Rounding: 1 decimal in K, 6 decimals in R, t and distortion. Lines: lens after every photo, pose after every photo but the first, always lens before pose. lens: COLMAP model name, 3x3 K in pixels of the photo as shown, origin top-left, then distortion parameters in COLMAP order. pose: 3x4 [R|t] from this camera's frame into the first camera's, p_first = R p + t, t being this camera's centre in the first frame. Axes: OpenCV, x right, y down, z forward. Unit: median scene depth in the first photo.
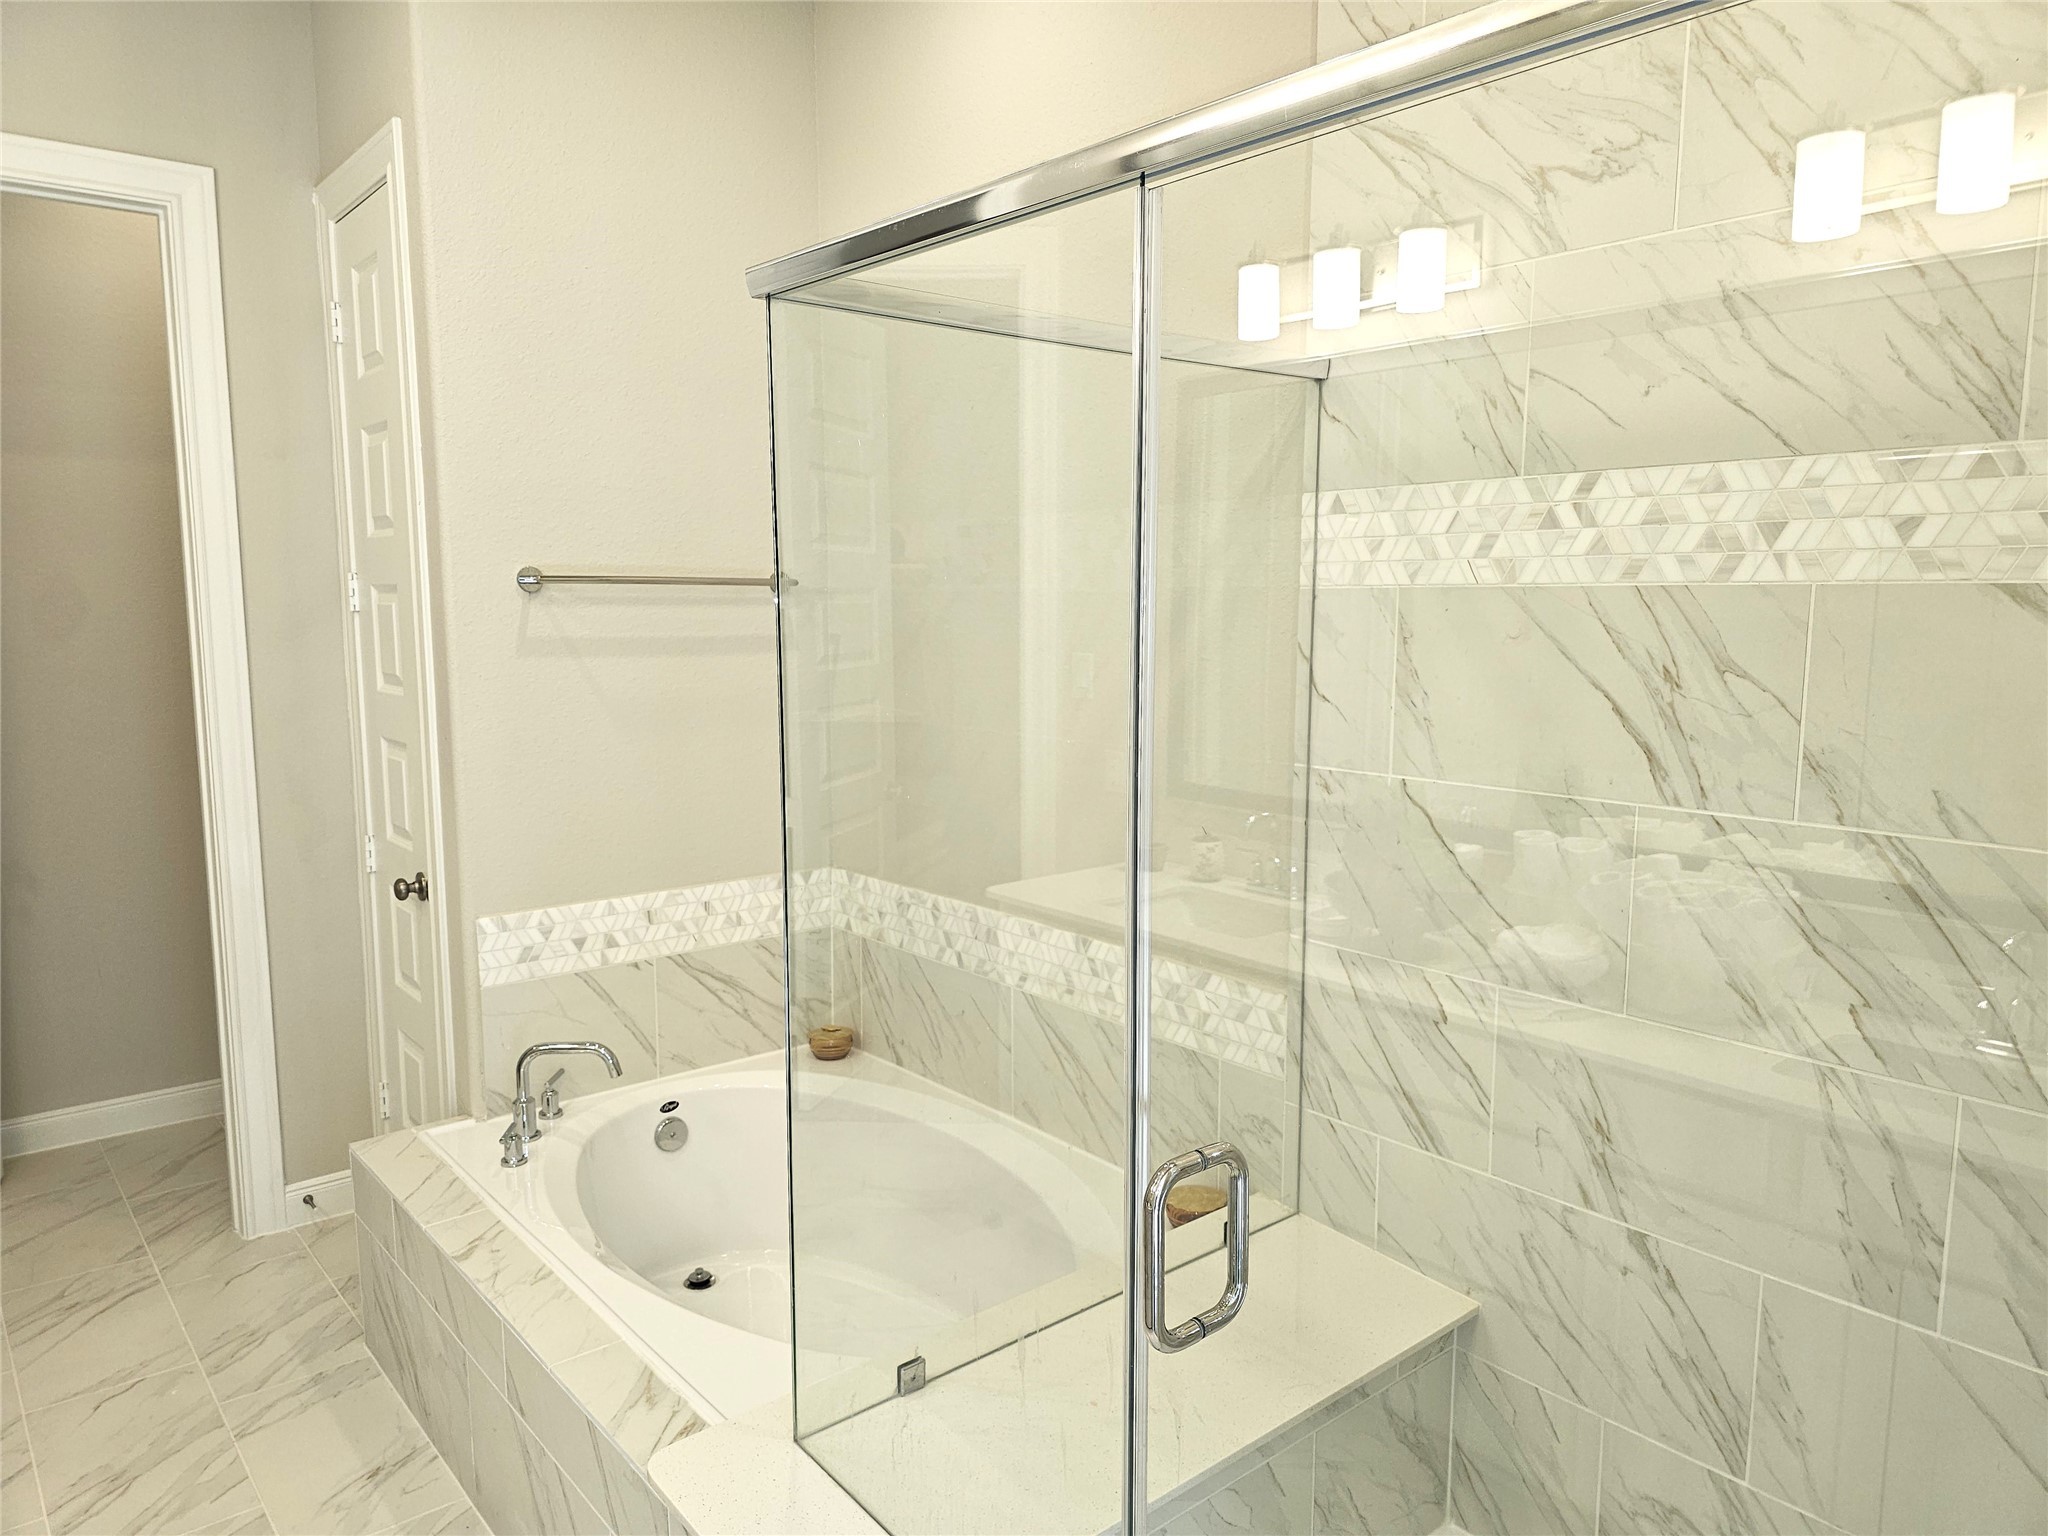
lens RADIAL K [[1365.1, 0, 1027.4], [0, 1365.1, 764.9], [0, 0, 1]] dist [0.059239, -0.052985]
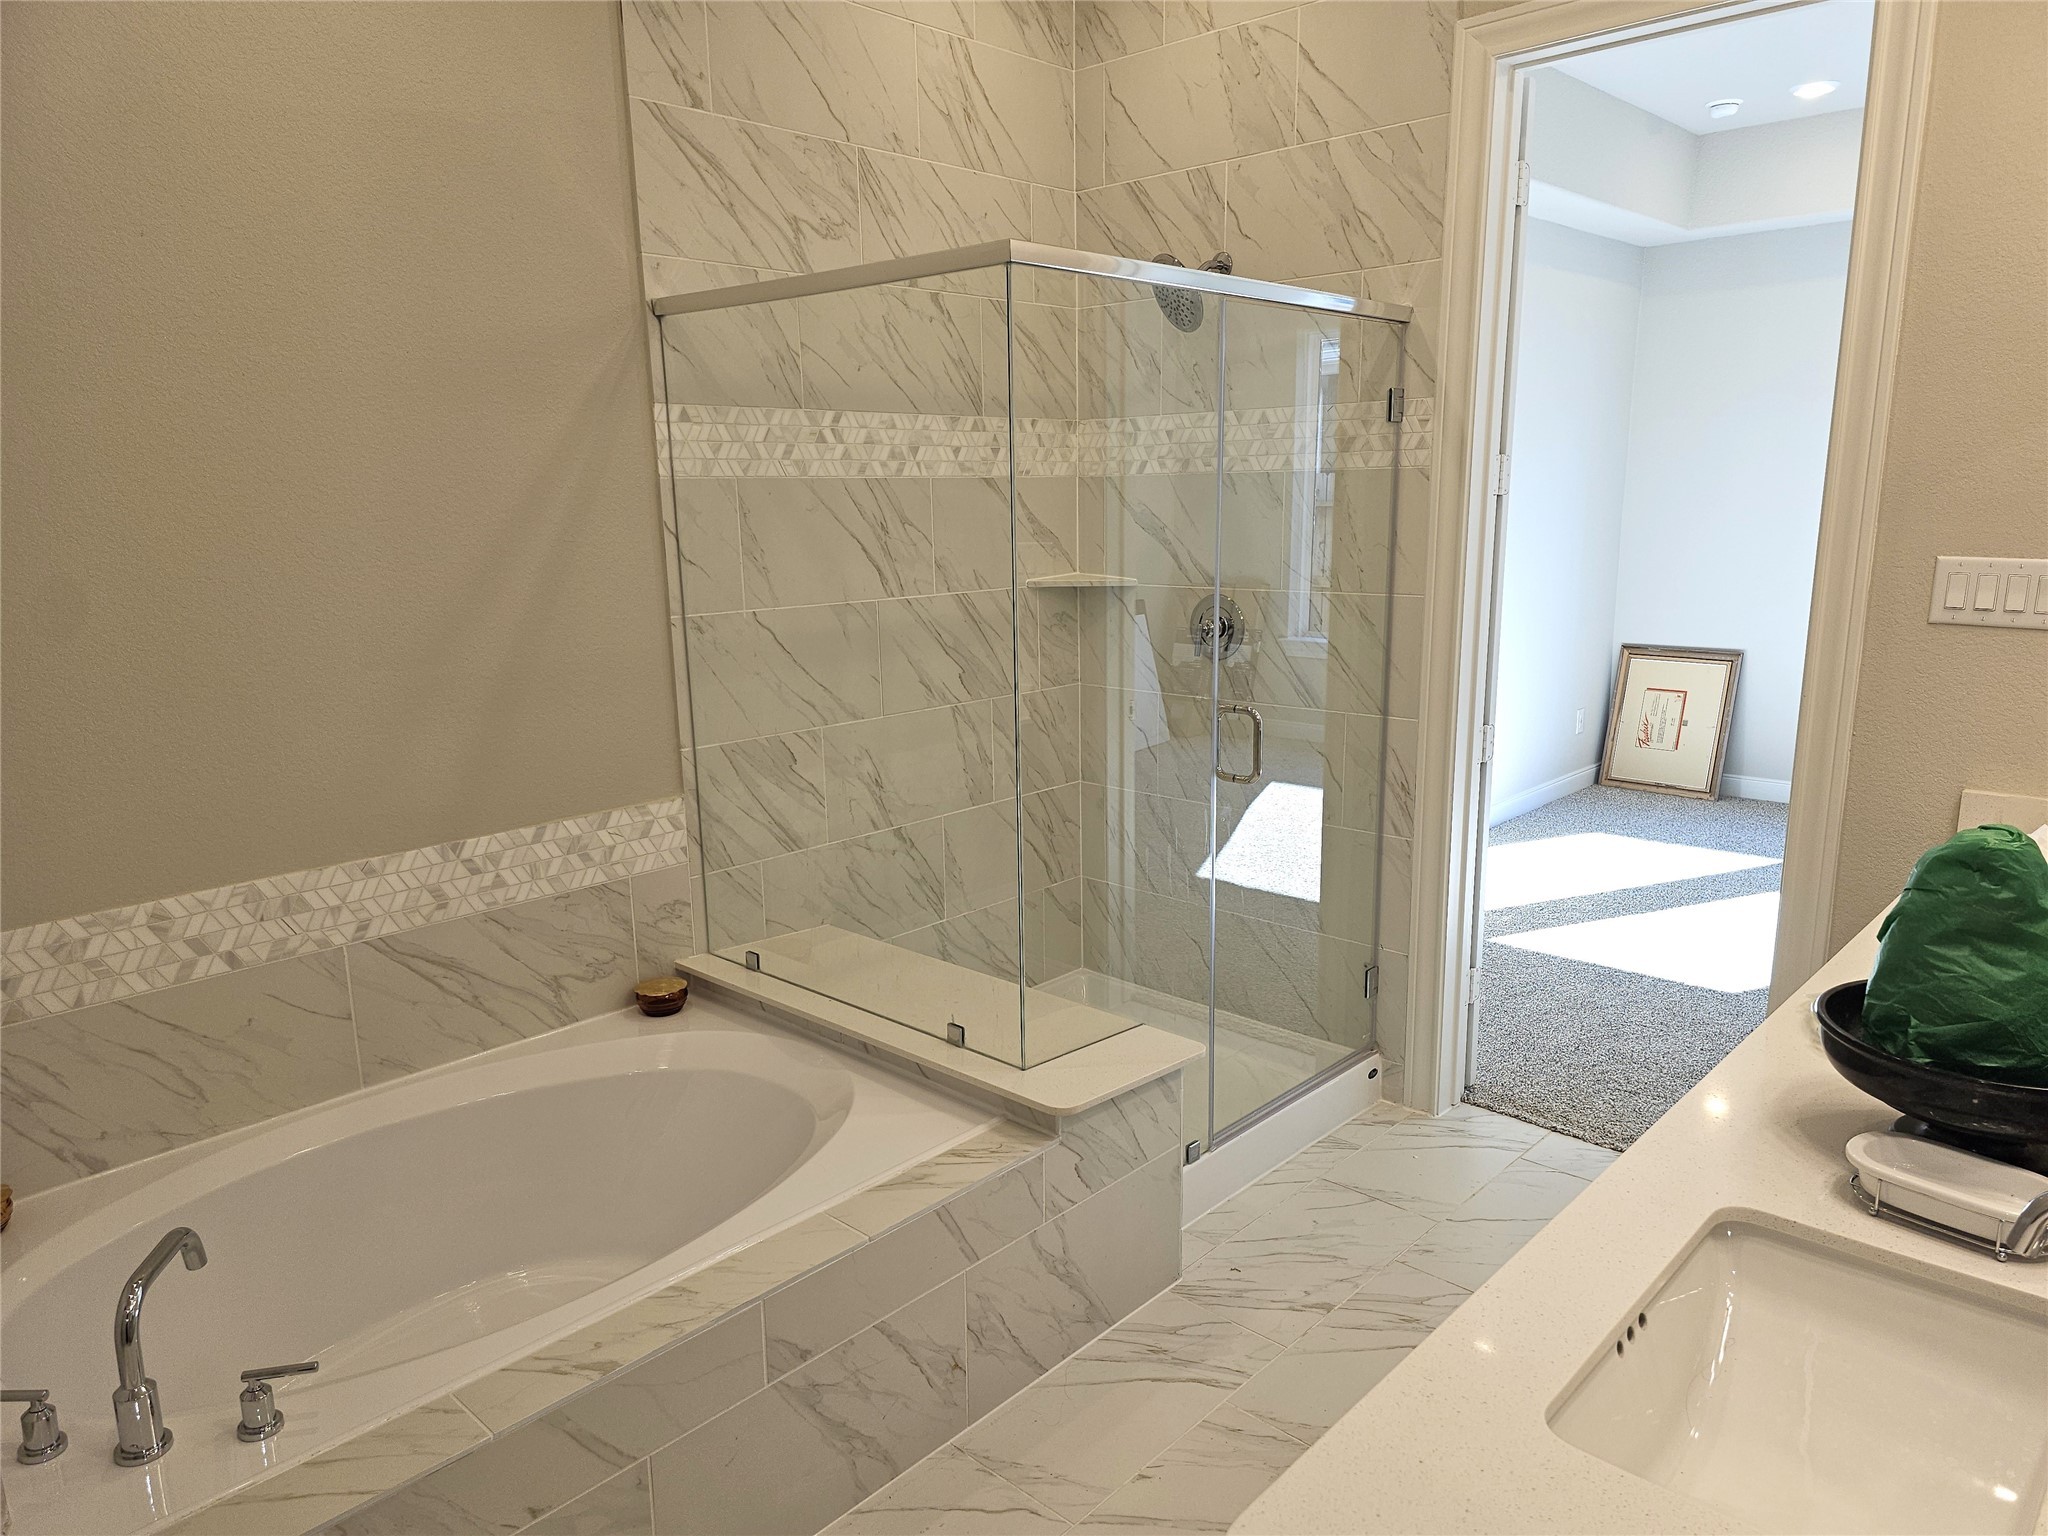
lens RADIAL K [[1365.1, 0, 1033.4], [0, 1365.1, 770.9], [0, 0, 1]] dist [0.059239, -0.052985]
pose [[-0.117053, -0.205152, 0.971705, -1.236080], [0.132882, 0.966398, 0.220039, -0.109317], [-0.984196, 0.154878, -0.085859, 0.873056]]
